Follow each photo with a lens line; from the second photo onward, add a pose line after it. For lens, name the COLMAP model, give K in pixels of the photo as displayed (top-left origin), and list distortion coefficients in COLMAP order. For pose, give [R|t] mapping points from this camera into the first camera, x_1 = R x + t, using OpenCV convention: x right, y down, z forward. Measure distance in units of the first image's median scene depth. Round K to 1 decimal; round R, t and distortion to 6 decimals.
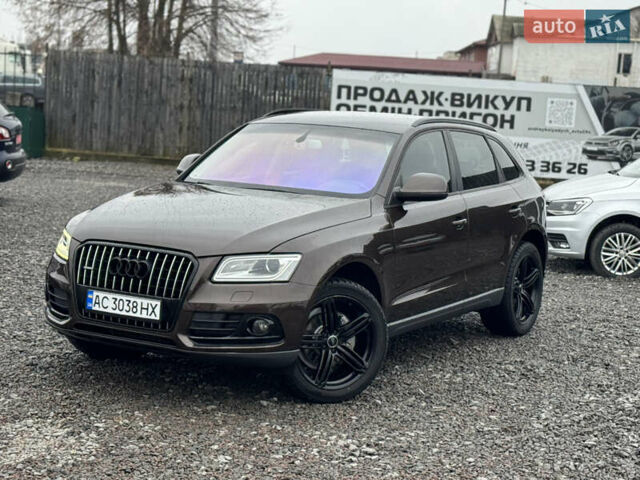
lens RADIAL K [[1204.5, 0, 338.2], [0, 1204.5, 239.3], [0, 0, 1]] dist [0.104780, 0.172254]
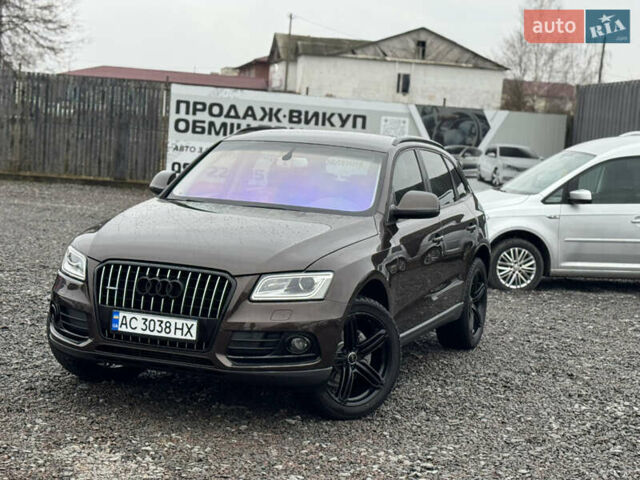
lens RADIAL K [[1198.3, 0, 315.5], [0, 1198.3, 239.0], [0, 0, 1]] dist [0.110558, 0.181783]
pose [[0.985695, -0.004182, 0.168485, -0.110955], [0.006186, 0.999916, -0.011370, -0.002115], [-0.168423, 0.012249, 0.985639, 0.007361]]
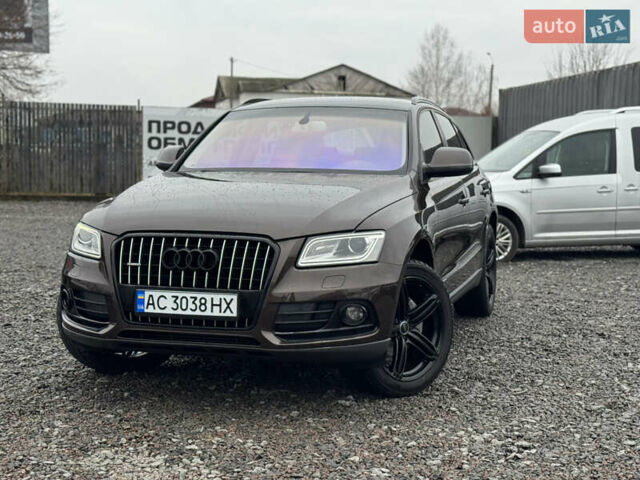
lens RADIAL K [[986.8, 0, 320.0], [0, 986.8, 240.0], [0, 0, 1]] dist [0.130148, -0.032172]
pose [[0.971473, -0.062243, 0.228836, -0.126862], [0.067517, 0.997601, -0.015283, 0.013954], [-0.227336, 0.030297, 0.973345, 0.155455]]
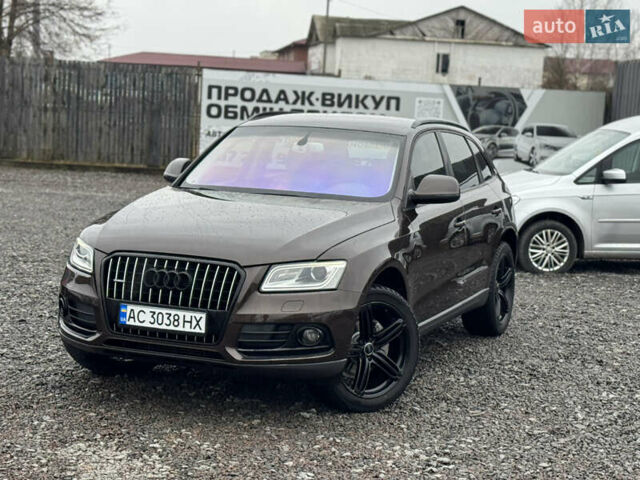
lens RADIAL K [[1199.6, 0, 322.1], [0, 1199.6, 239.7], [0, 0, 1]] dist [0.117576, 0.135250]
pose [[0.990130, -0.022560, 0.138326, -0.095386], [0.022359, 0.999745, 0.003005, -0.004229], [-0.138359, 0.000118, 0.990382, 0.020964]]
